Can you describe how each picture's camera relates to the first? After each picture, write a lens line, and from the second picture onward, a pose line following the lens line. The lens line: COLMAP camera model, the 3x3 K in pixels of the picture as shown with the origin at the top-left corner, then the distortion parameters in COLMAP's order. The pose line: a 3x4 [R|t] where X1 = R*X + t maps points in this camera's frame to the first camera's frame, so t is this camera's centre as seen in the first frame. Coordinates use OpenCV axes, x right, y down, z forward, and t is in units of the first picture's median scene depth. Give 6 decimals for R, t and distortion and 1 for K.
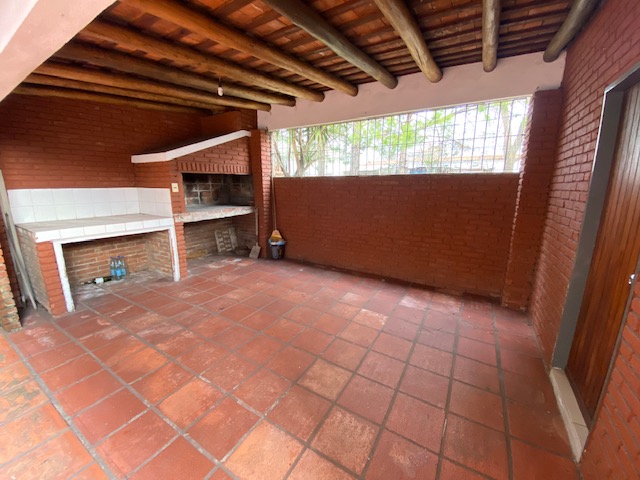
lens RADIAL K [[258.5, 0, 320.0], [0, 258.5, 240.0], [0, 0, 1]] dist [-0.001837, -0.000589]
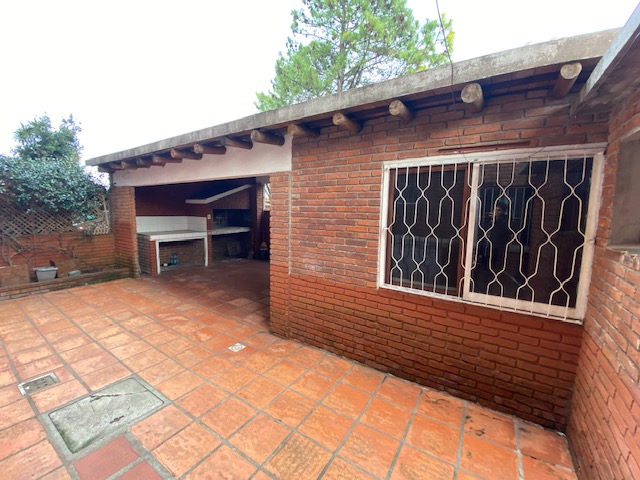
lens RADIAL K [[258.5, 0, 320.0], [0, 258.5, 240.0], [0, 0, 1]] dist [-0.001837, -0.000589]
pose [[0.999148, 0.015238, -0.038353, 0.335997], [-0.018986, 0.994872, -0.099346, 0.142699], [0.036642, 0.099989, 0.994314, -0.849229]]
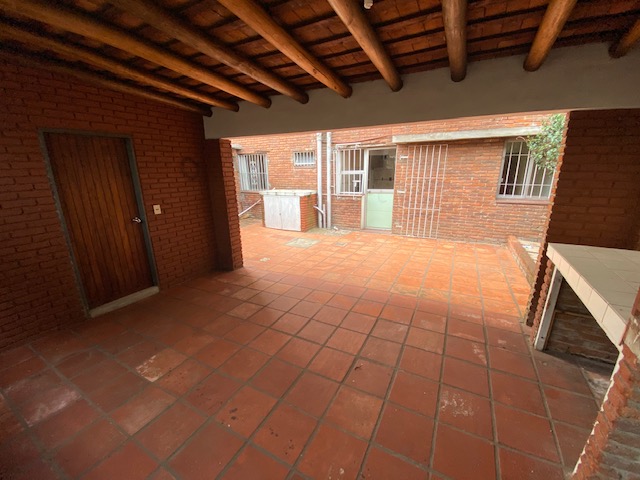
lens RADIAL K [[258.5, 0, 320.0], [0, 258.5, 240.0], [0, 0, 1]] dist [-0.001837, -0.000589]
pose [[-0.999140, 0.024259, -0.033613, -0.218127], [0.005976, 0.886702, 0.462303, -0.319230], [0.041019, 0.461705, -0.886085, 1.230580]]
